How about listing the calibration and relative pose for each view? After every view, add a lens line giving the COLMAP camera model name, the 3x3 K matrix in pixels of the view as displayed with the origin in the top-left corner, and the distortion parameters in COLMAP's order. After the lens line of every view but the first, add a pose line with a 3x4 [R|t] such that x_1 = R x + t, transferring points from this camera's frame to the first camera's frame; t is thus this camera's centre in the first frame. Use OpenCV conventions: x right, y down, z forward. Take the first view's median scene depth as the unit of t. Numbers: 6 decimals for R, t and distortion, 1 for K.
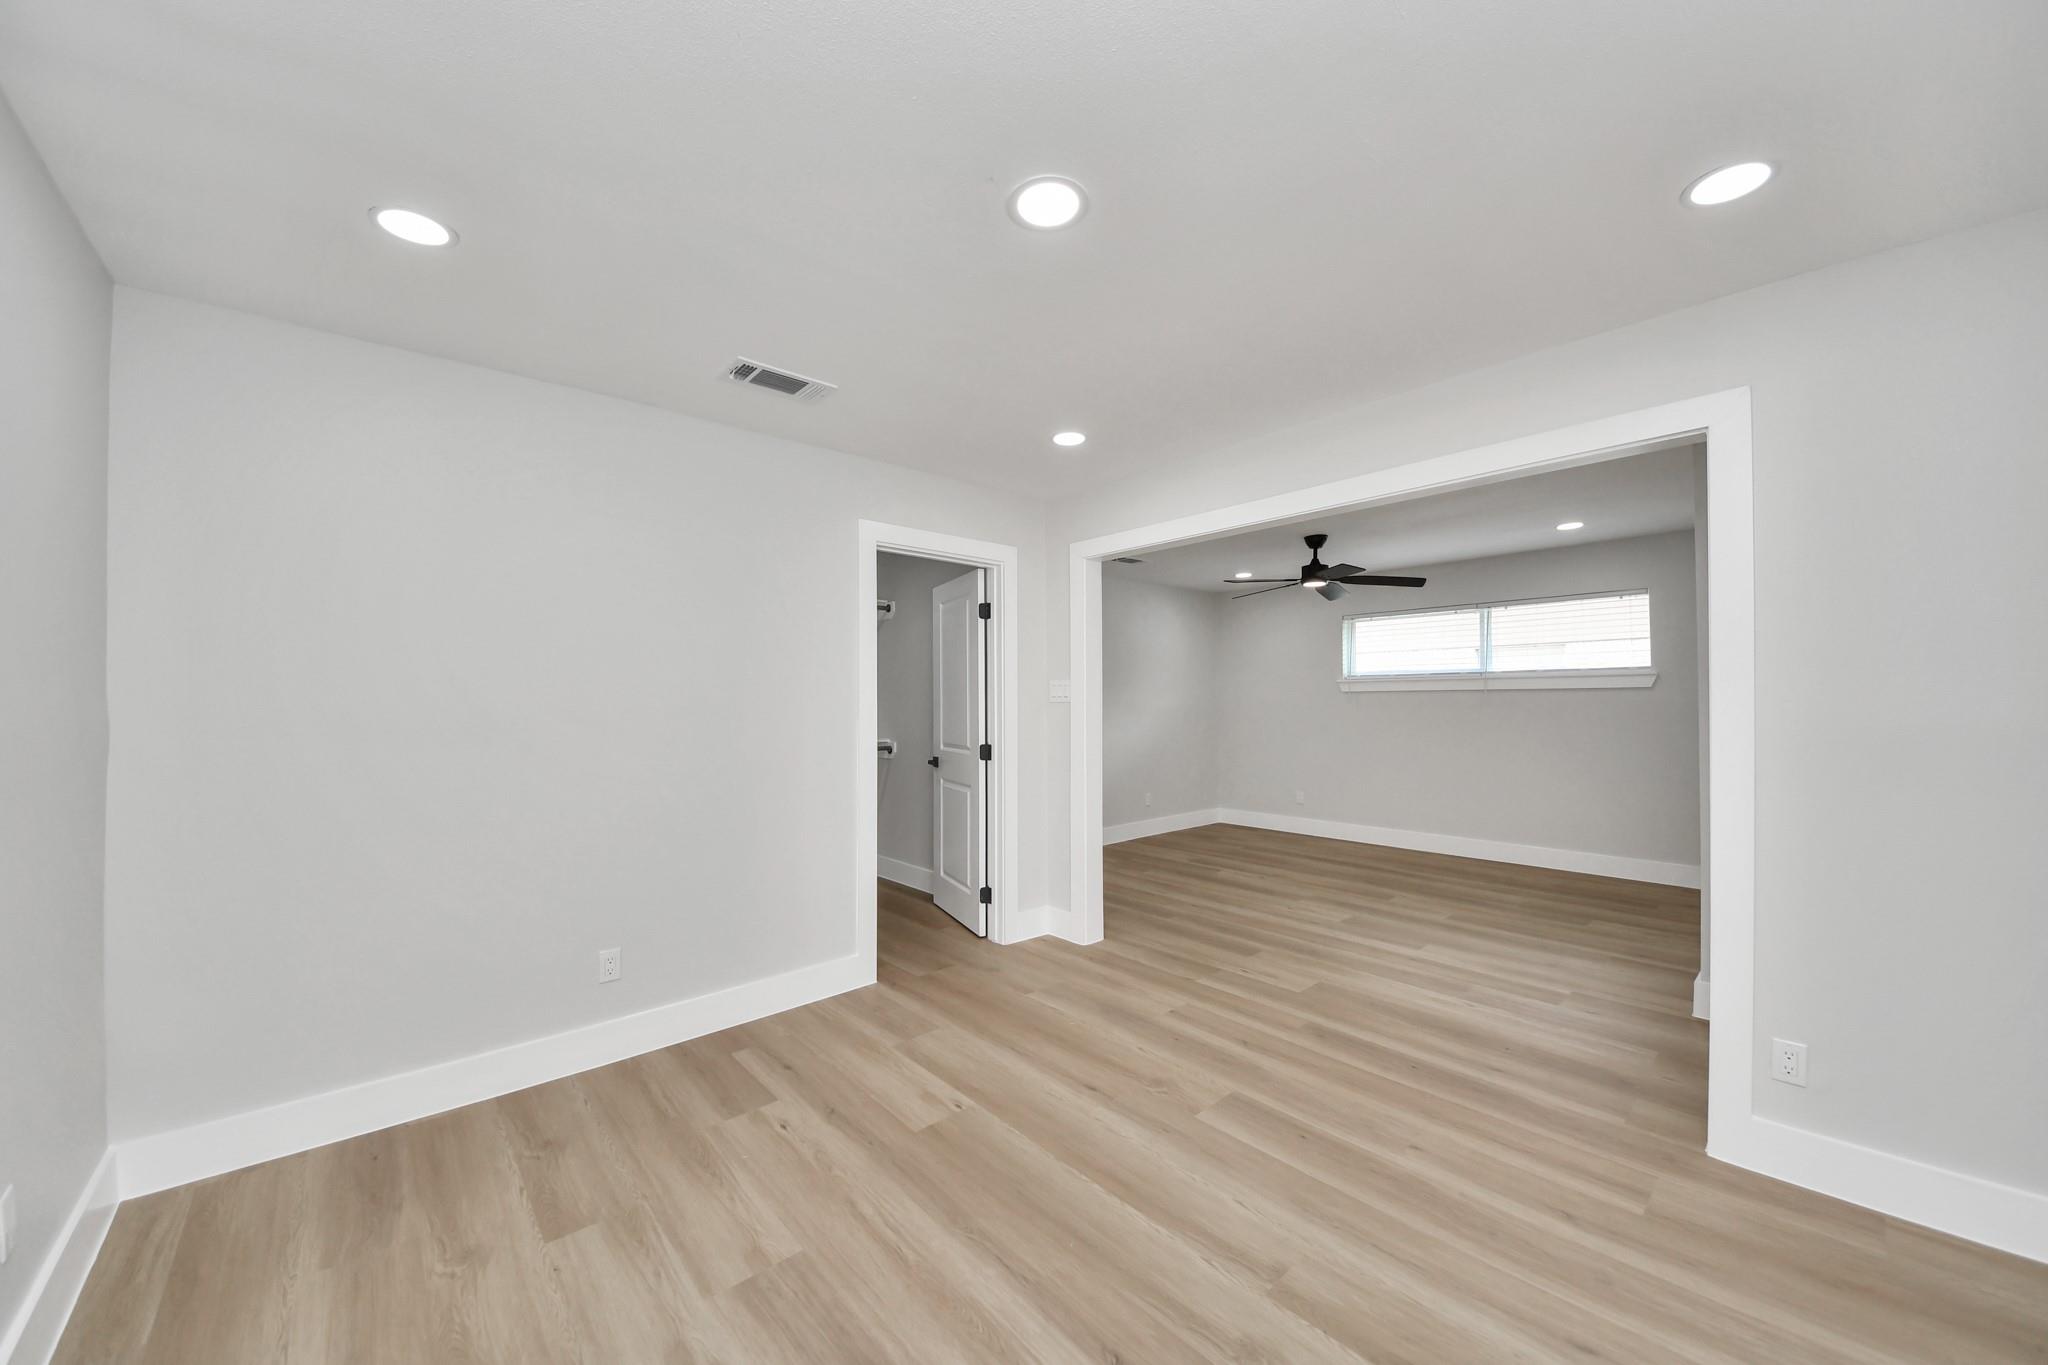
lens RADIAL K [[744.4, 0, 1018.2], [0, 744.4, 694.5], [0, 0, 1]] dist [-0.023586, -0.000212]
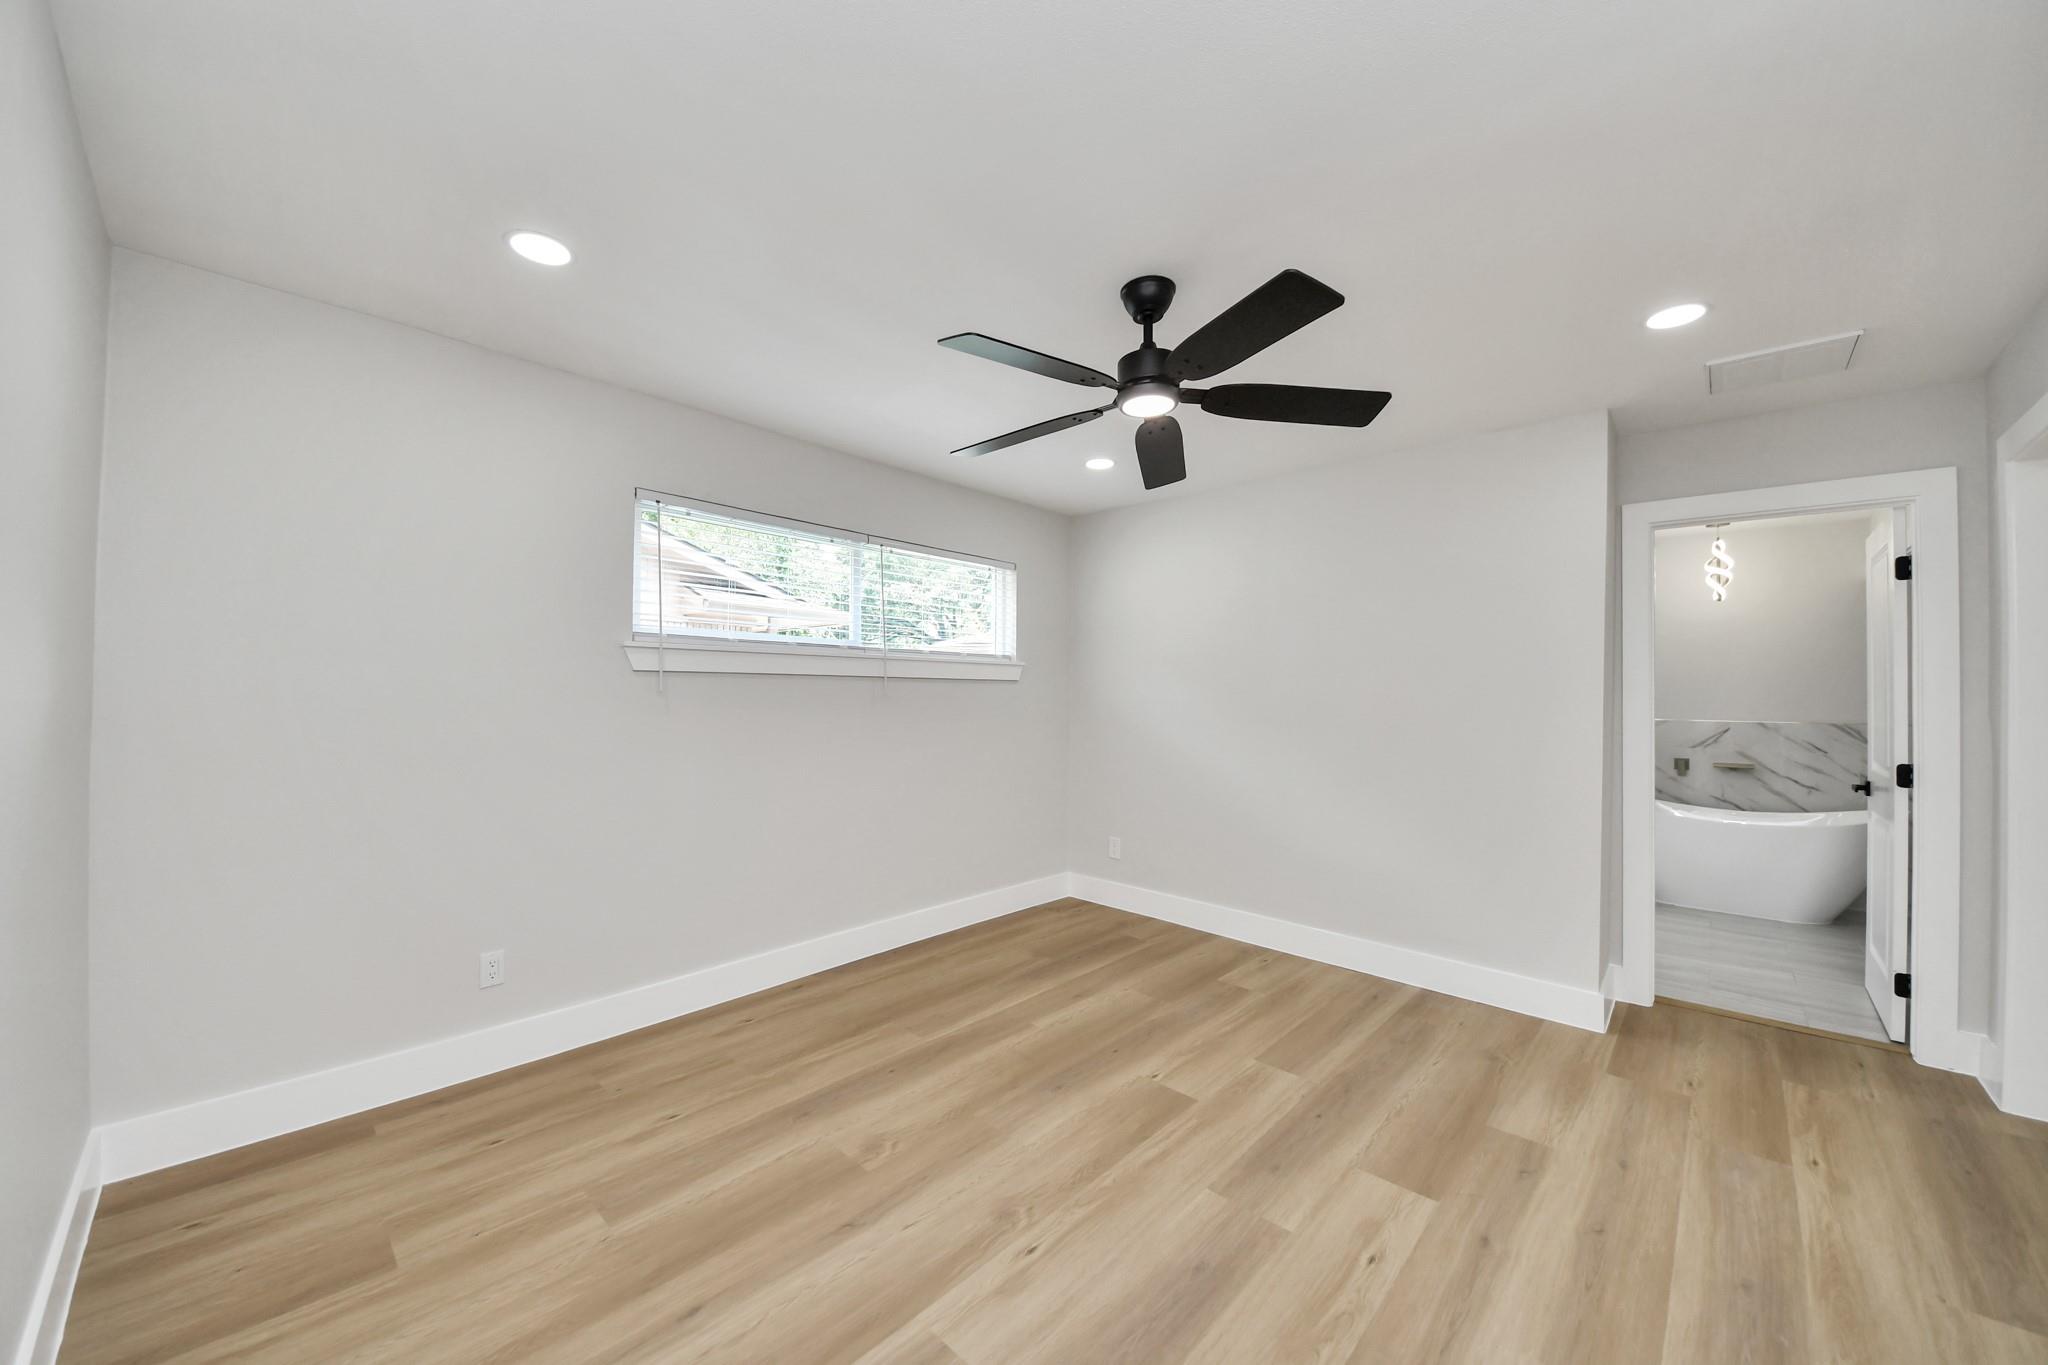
lens RADIAL K [[744.4, 0, 1018.2], [0, 744.4, 694.5], [0, 0, 1]] dist [-0.023586, -0.000212]
pose [[-0.074812, 0.000000, 0.997198, 0.011718], [-0.025096, 0.999683, -0.001882, 0.007698], [-0.996882, -0.025166, -0.074789, 1.059791]]
